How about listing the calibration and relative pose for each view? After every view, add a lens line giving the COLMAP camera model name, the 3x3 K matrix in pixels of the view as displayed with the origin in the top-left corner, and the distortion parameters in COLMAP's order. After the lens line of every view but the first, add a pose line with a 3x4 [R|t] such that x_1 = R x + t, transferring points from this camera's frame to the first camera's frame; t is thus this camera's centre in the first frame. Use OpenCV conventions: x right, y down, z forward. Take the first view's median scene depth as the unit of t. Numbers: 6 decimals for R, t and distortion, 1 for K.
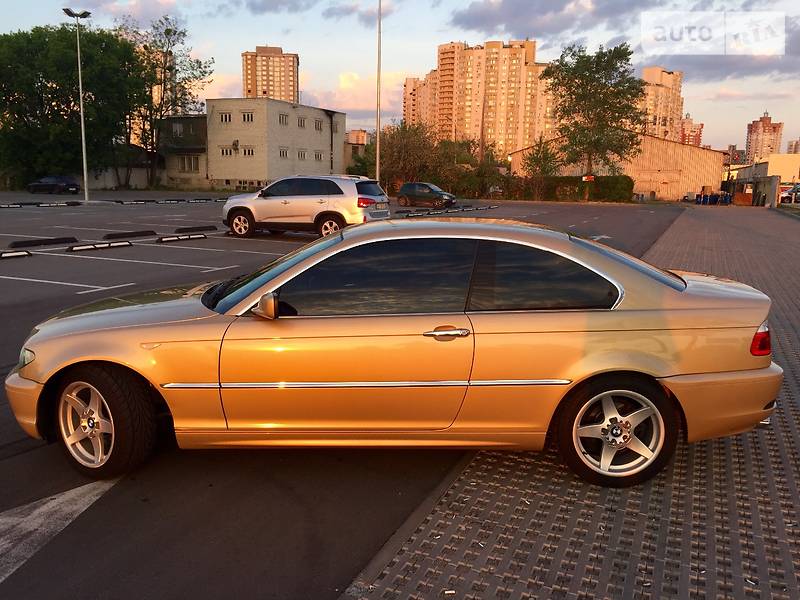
lens RADIAL K [[682.3, 0, 397.2], [0, 682.3, 297.6], [0, 0, 1]] dist [0.102421, -0.138229]
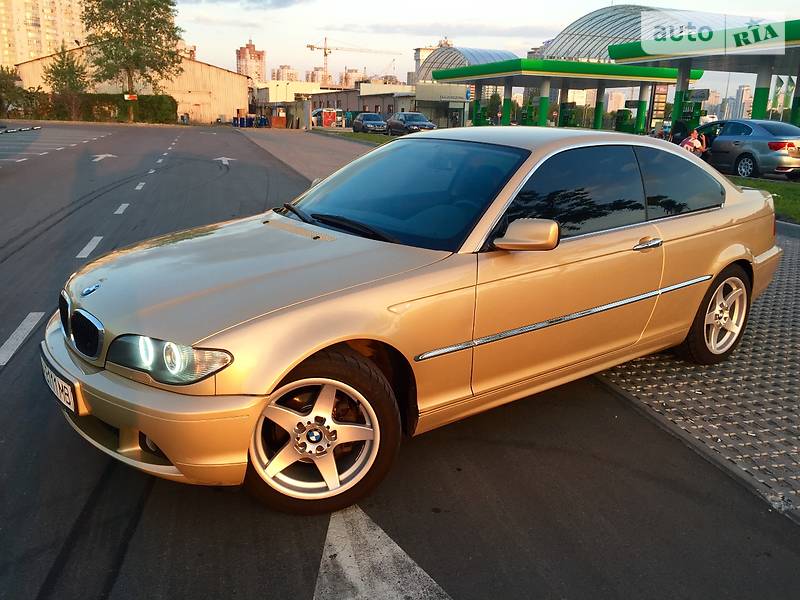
lens RADIAL K [[682.3, 0, 397.2], [0, 682.3, 297.6], [0, 0, 1]] dist [0.102421, -0.138229]
pose [[0.774024, -0.155814, 0.613685, -0.171886], [0.089258, 0.986420, 0.137873, -0.008479], [-0.626834, -0.051941, 0.777420, 0.097094]]
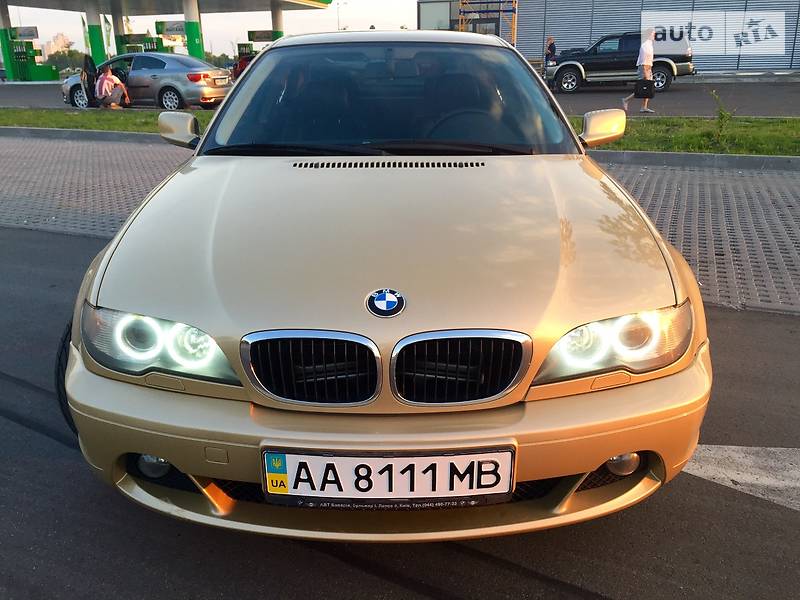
lens RADIAL K [[682.3, 0, 397.2], [0, 682.3, 297.6], [0, 0, 1]] dist [0.102421, -0.138229]
pose [[-0.034994, -0.333951, 0.941941, -0.211786], [0.176684, 0.925604, 0.334723, -0.024449], [-0.983645, 0.178139, 0.026613, 0.262668]]
